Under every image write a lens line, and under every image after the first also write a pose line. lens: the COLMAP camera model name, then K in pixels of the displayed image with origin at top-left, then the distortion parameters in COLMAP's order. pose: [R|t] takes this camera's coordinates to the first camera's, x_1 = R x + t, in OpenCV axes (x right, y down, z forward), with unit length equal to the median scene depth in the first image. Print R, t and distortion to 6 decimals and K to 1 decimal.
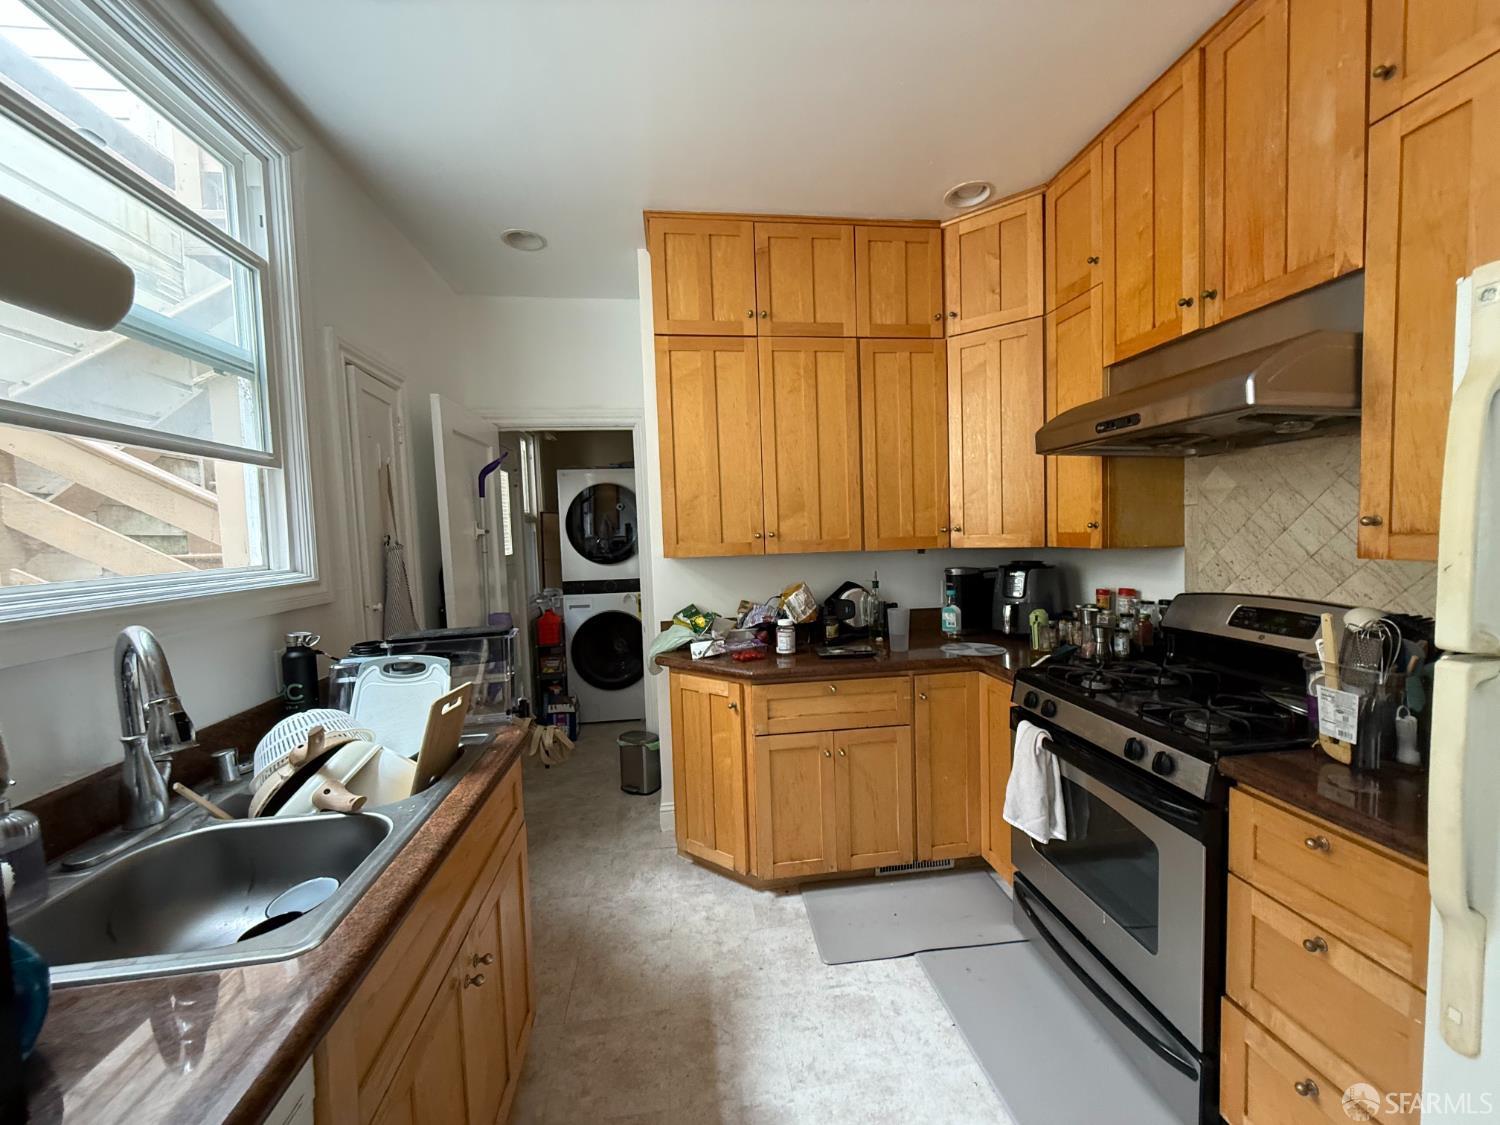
lens RADIAL K [[599.7, 0, 750.0], [0, 599.7, 562.5], [0, 0, 1]] dist [0.000118, 0.000012]
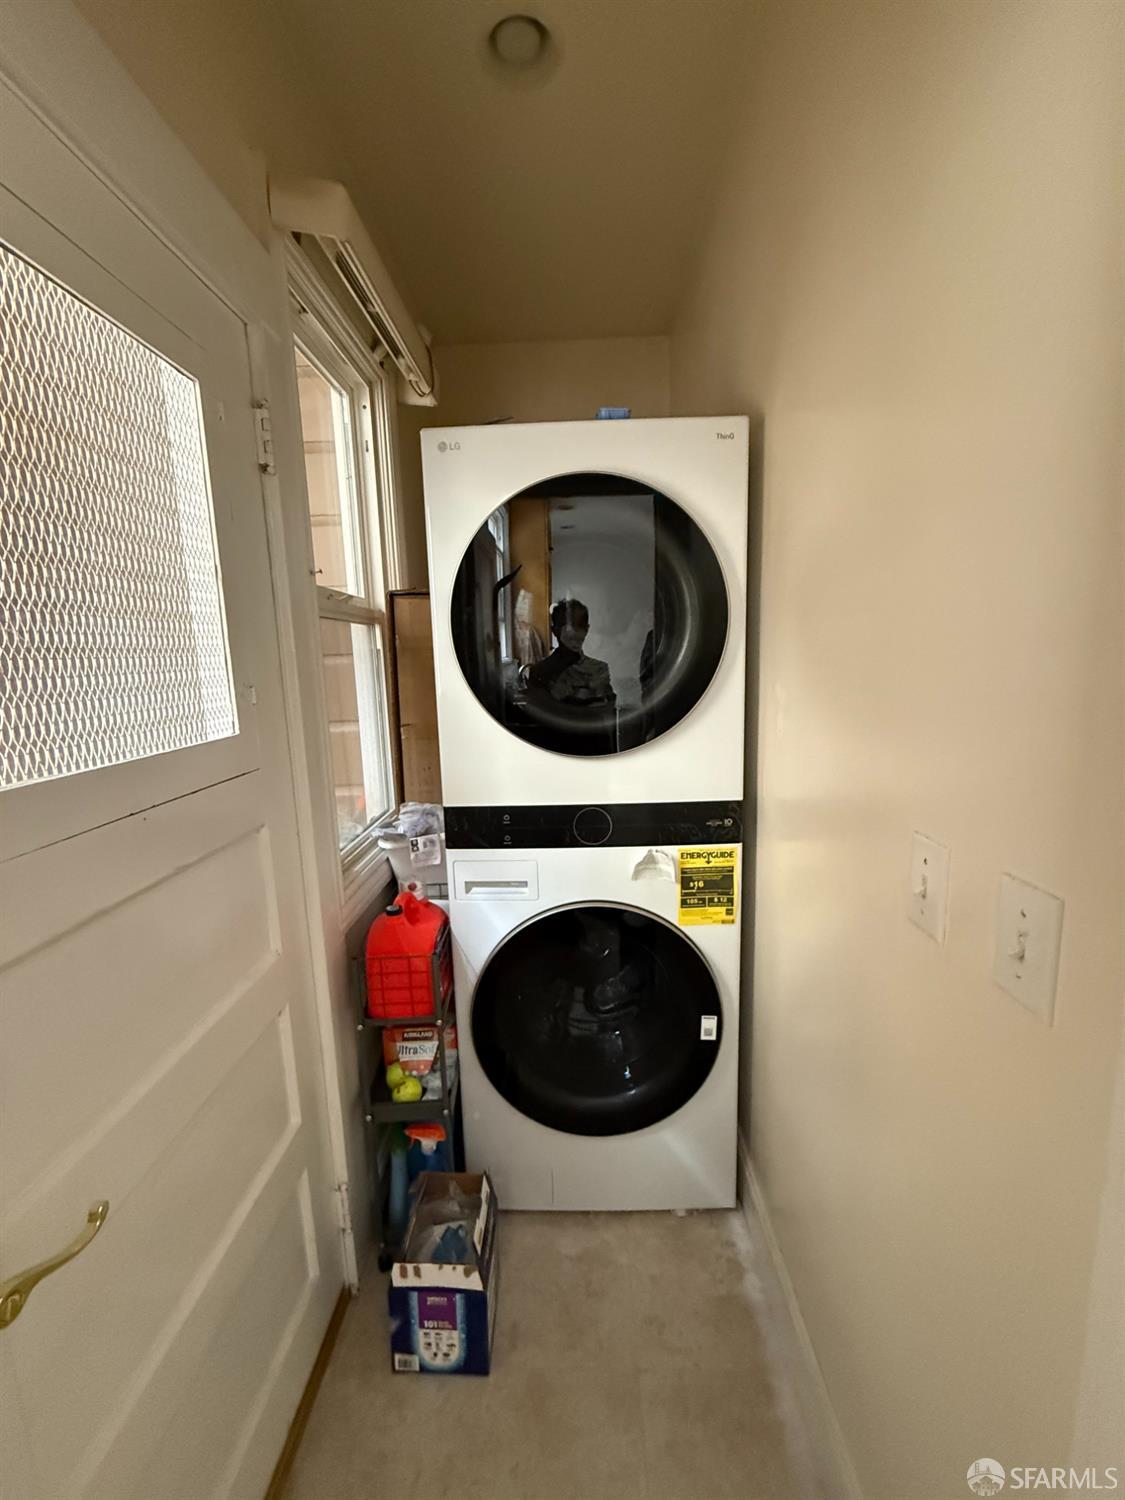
lens RADIAL K [[599.7, 0, 562.5], [0, 599.7, 750.0], [0, 0, 1]] dist [0.000118, 0.000012]
pose [[0.987934, 0.028511, -0.152231, -0.204094], [-0.011882, 0.993966, 0.109046, -0.034388], [0.154421, -0.105921, 0.982311, 0.703174]]
